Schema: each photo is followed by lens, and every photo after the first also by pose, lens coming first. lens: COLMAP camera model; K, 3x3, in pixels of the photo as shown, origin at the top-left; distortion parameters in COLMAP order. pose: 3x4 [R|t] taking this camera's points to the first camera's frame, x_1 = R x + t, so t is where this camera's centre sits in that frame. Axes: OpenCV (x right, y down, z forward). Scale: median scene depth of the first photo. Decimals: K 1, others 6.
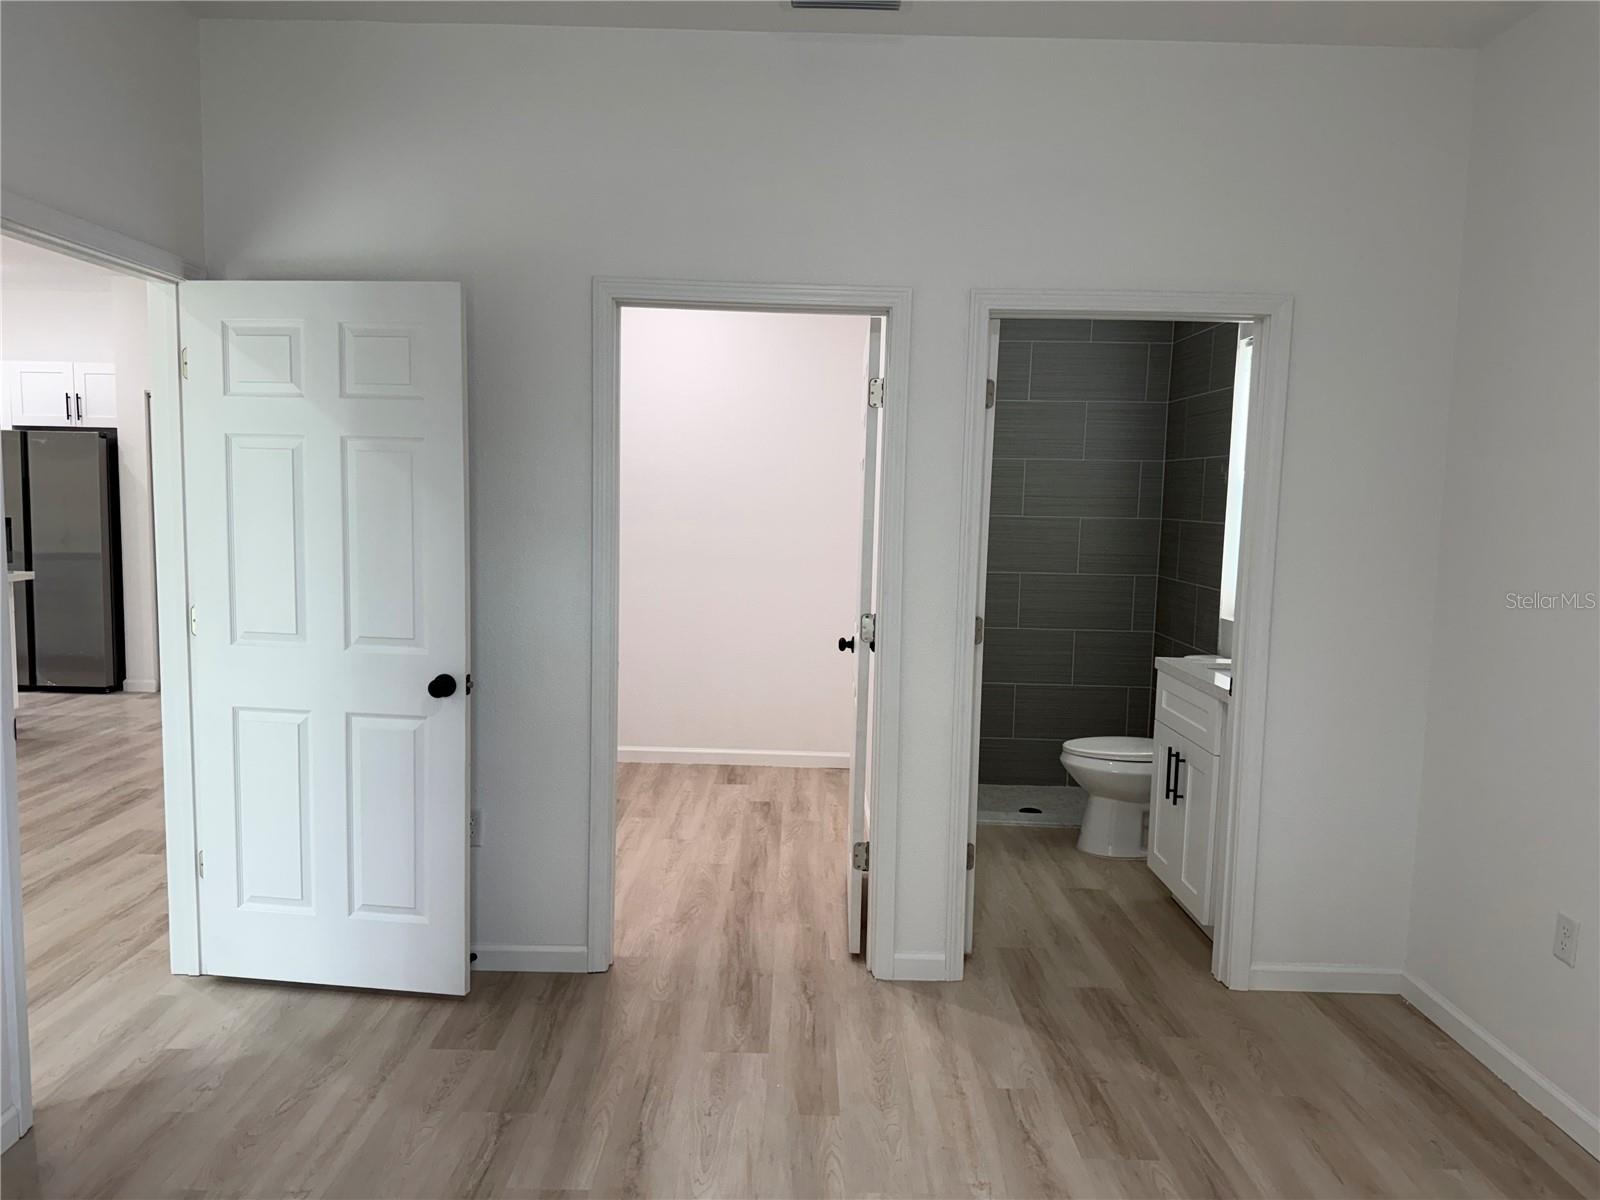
lens RADIAL K [[1121.2, 0, 794.7], [0, 1121.2, 601.2], [0, 0, 1]] dist [0.080499, -0.112454]
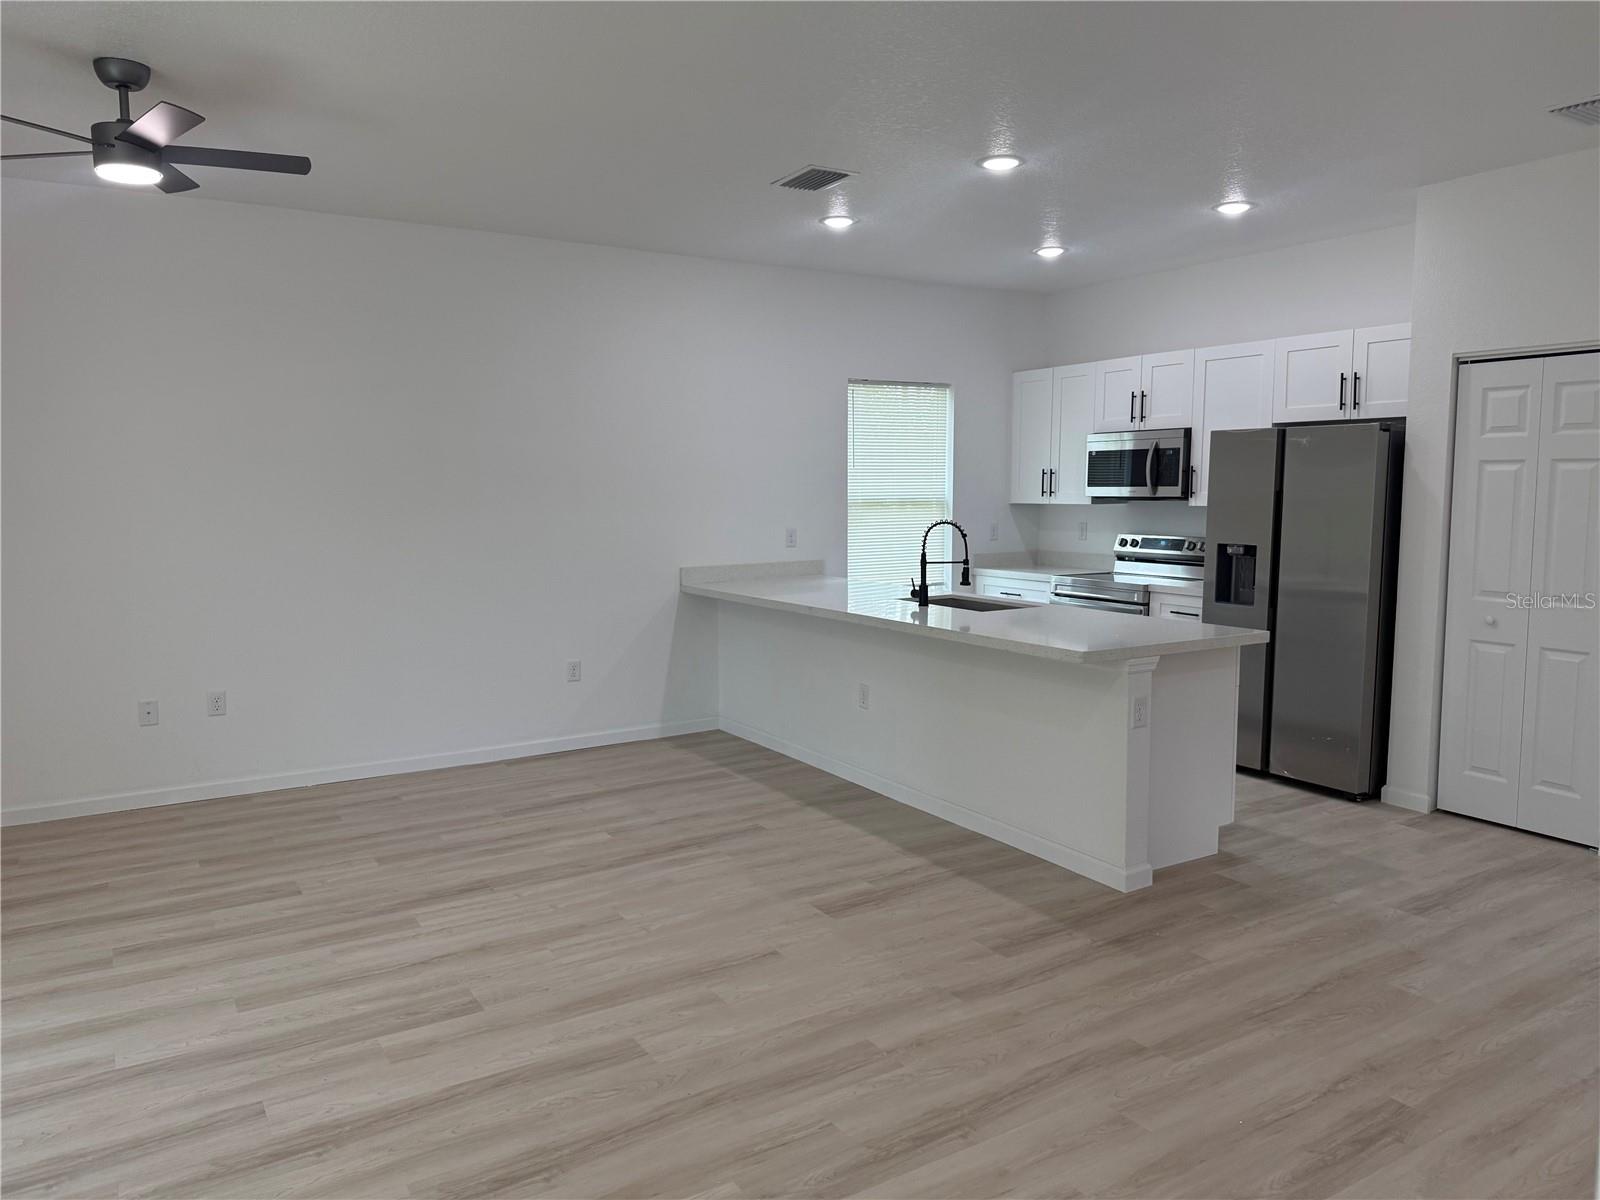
lens RADIAL K [[1113.4, 0, 803.2], [0, 1113.4, 603.4], [0, 0, 1]] dist [0.114231, -0.176412]
pose [[0.526031, 0.068083, -0.847736, -0.207631], [-0.068466, 0.996945, 0.037581, -0.042444], [0.847705, 0.038273, 0.529085, 0.346589]]
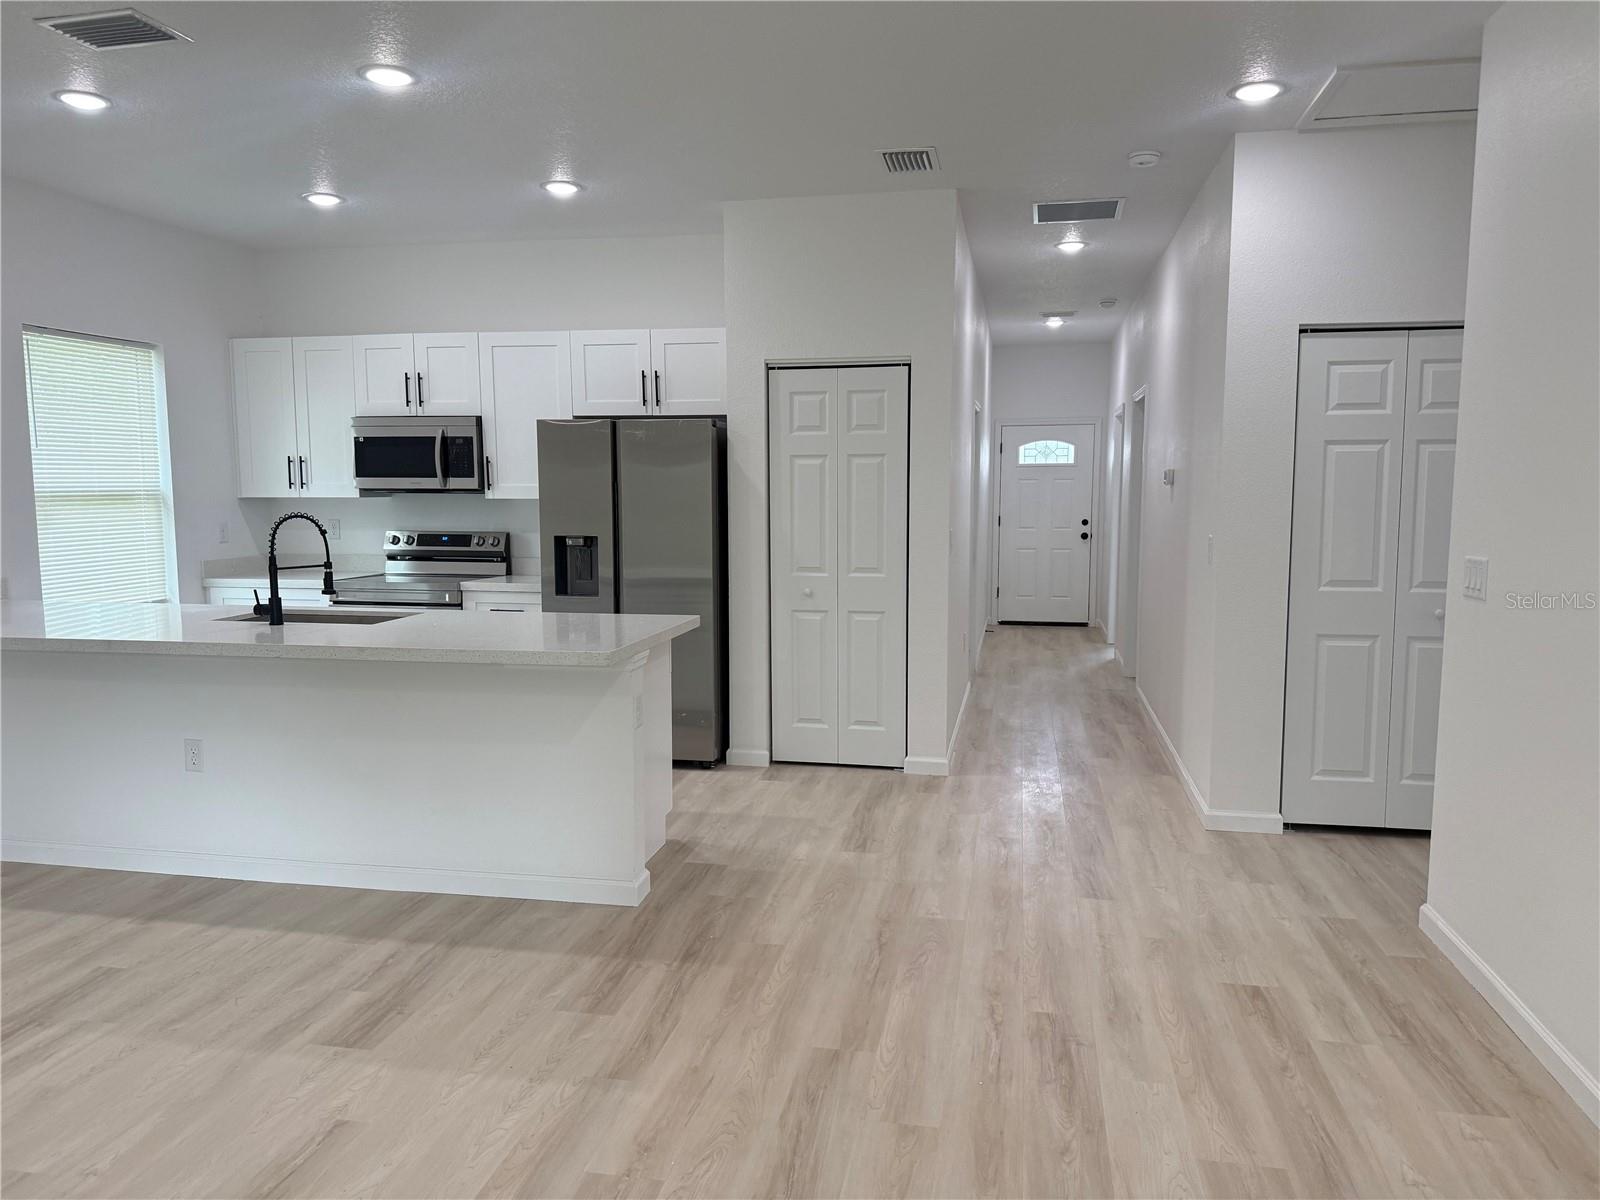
lens RADIAL K [[1113.4, 0, 803.2], [0, 1113.4, 603.4], [0, 0, 1]] dist [0.114231, -0.176412]
pose [[0.981429, -0.002490, -0.191809, -0.406776], [0.003766, 0.999973, 0.006292, -0.032497], [0.191788, -0.006898, 0.981412, 0.291879]]
